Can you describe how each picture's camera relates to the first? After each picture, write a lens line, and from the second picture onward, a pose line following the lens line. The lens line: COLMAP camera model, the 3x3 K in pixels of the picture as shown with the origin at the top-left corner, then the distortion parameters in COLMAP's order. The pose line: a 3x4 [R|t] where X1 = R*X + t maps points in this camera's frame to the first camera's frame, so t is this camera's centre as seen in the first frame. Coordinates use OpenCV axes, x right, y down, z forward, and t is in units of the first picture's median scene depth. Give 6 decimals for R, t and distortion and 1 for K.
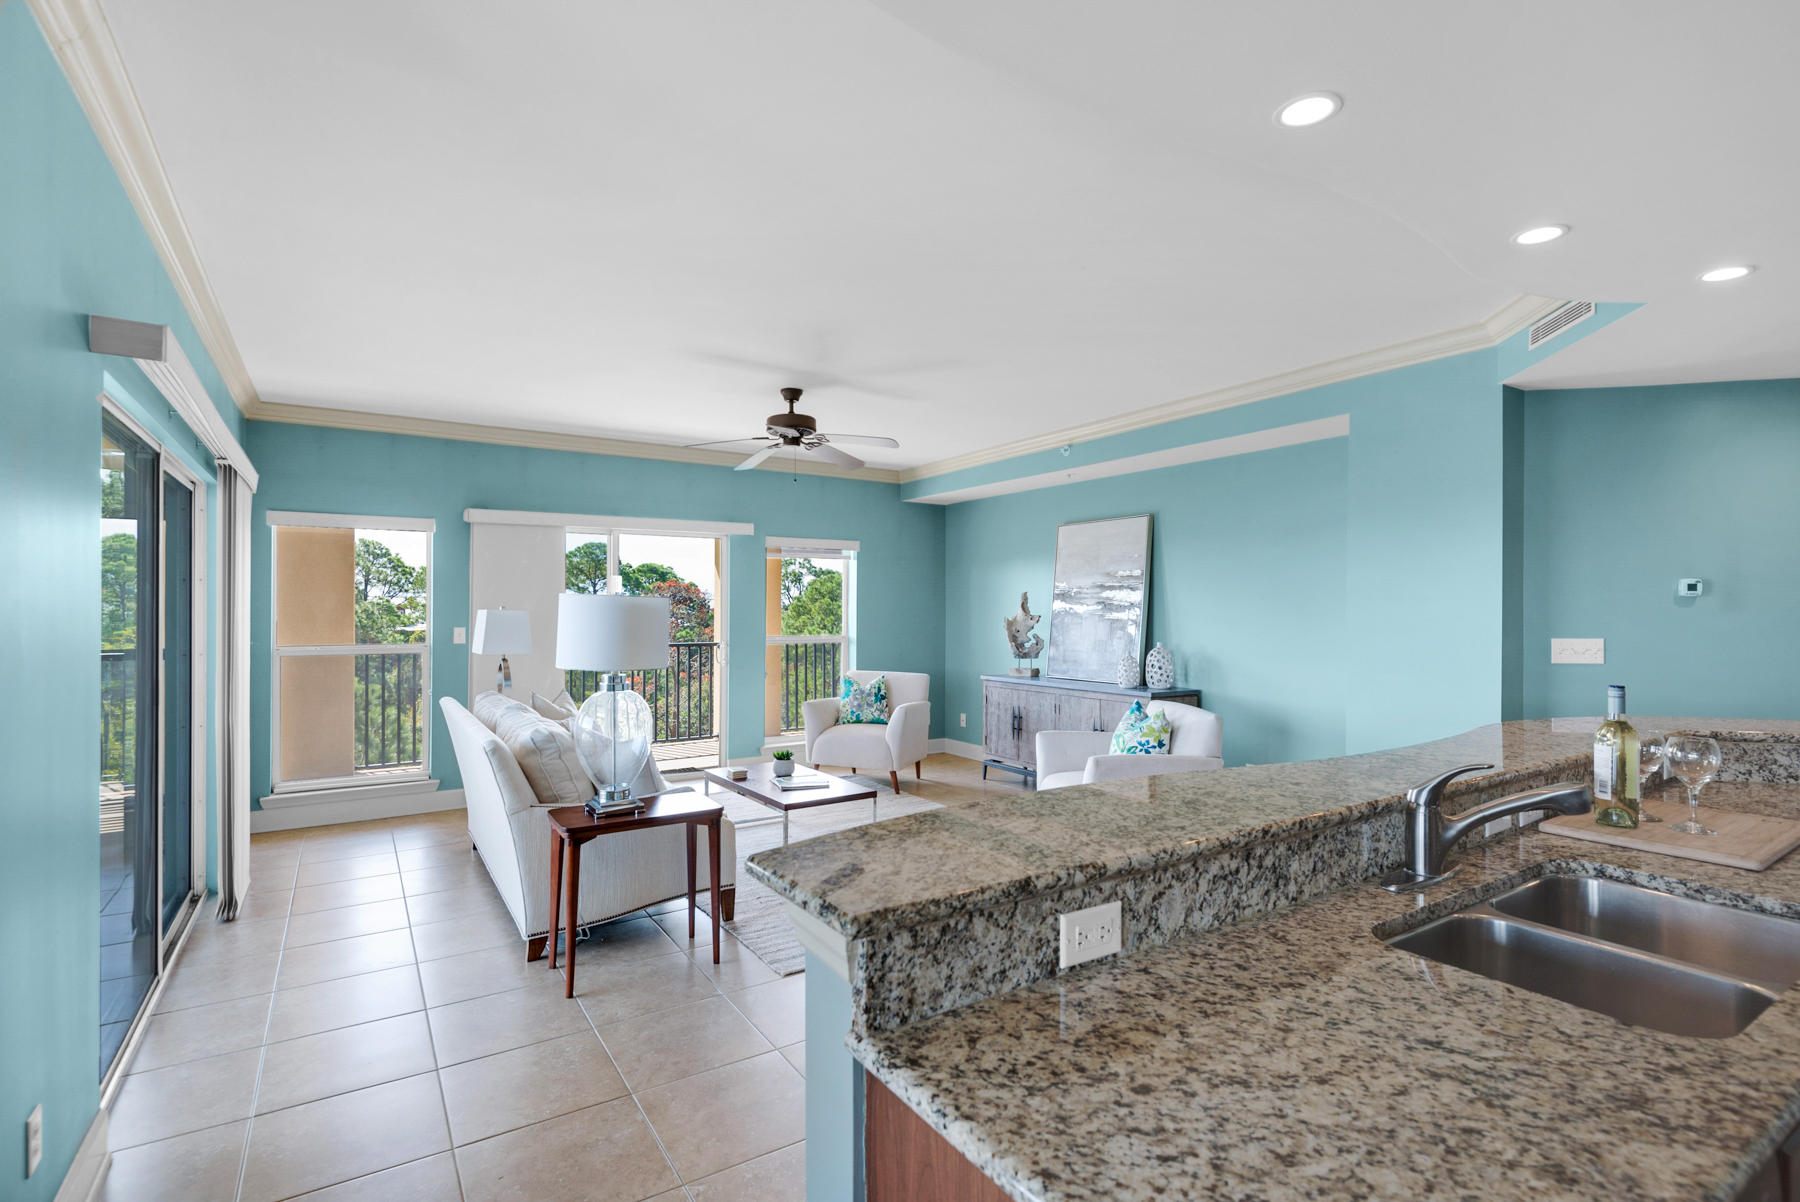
lens RADIAL K [[855.4, 0, 902.5], [0, 855.4, 601.8], [0, 0, 1]] dist [0.004995, -0.007094]
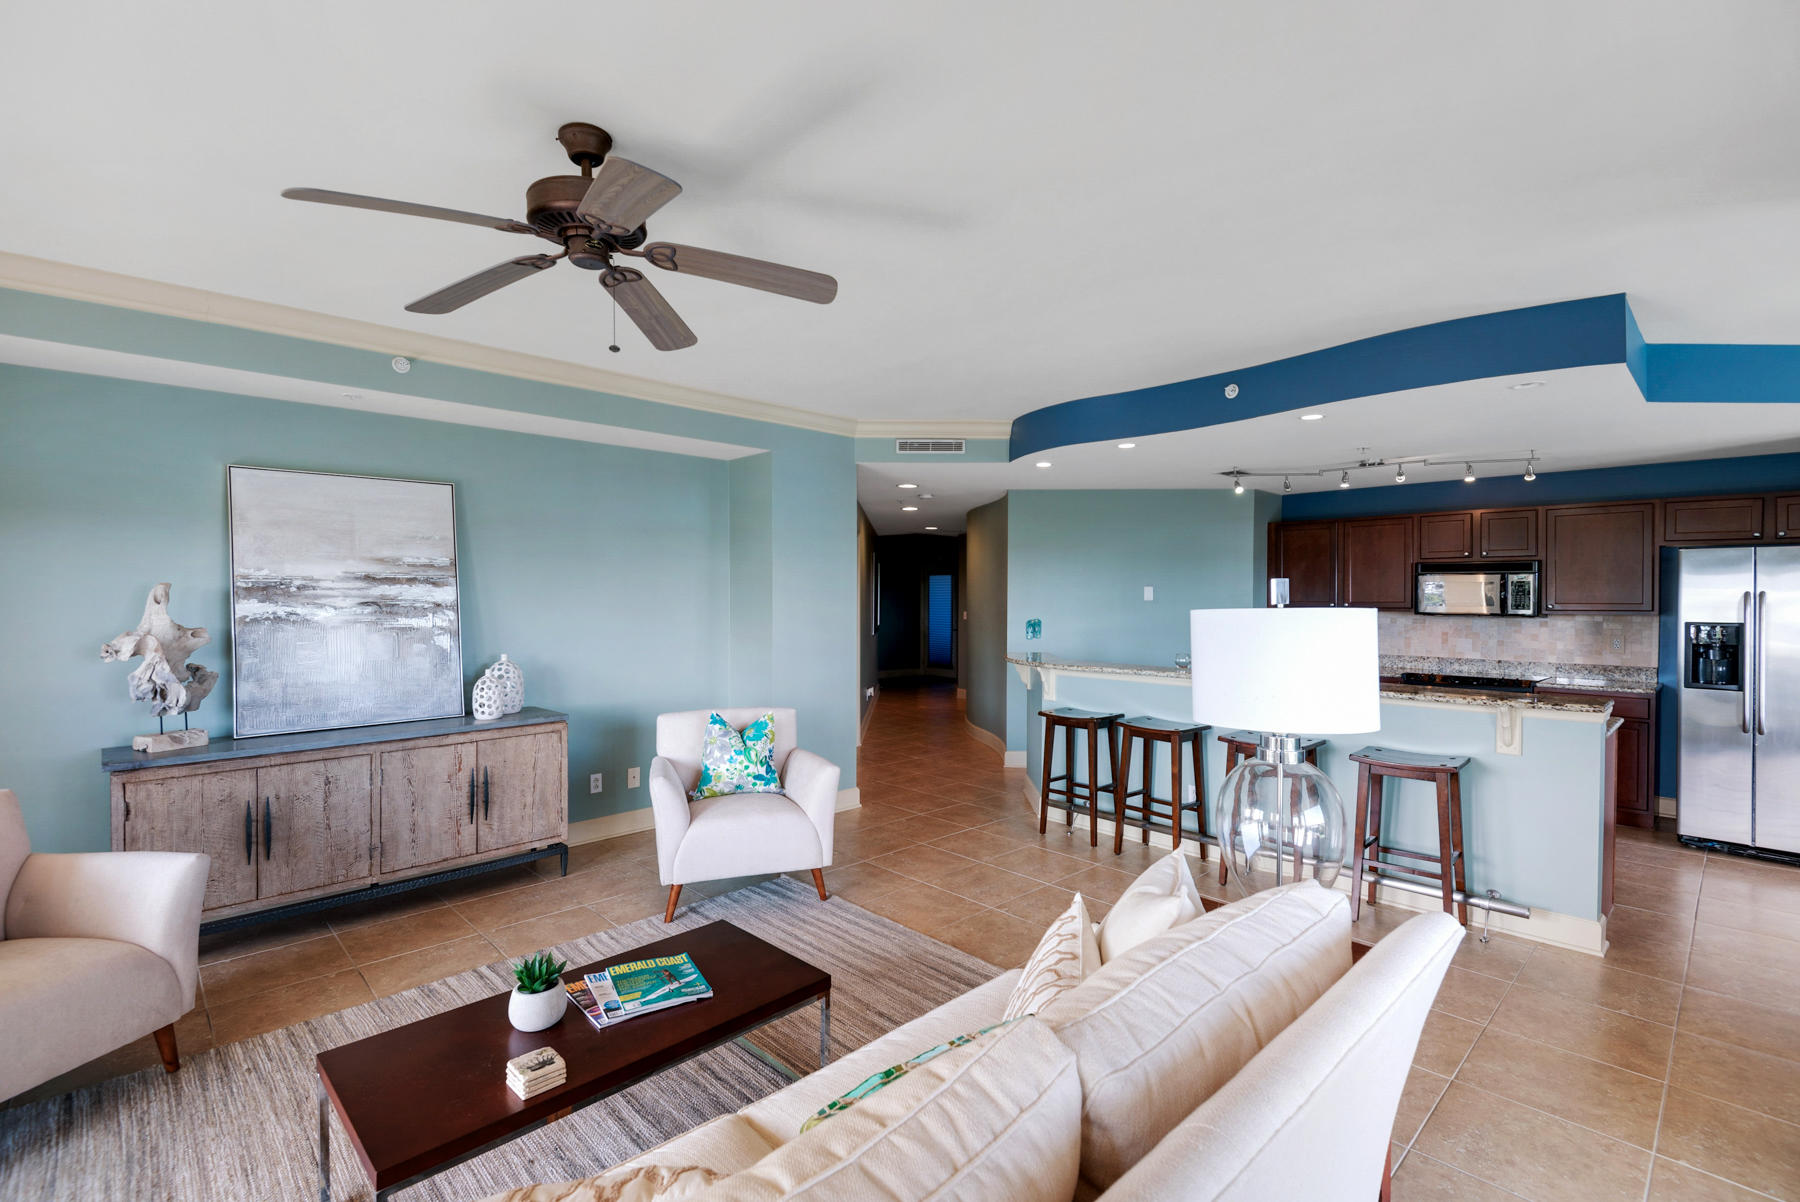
lens RADIAL K [[823.9, 0, 894.4], [0, 823.9, 588.7], [0, 0, 1]] dist [0.028046, -0.010747]
pose [[-0.194755, 0.003628, 0.980845, -0.489904], [-0.009689, 0.999937, -0.005623, -0.010813], [-0.980804, -0.010598, -0.194707, 0.766036]]
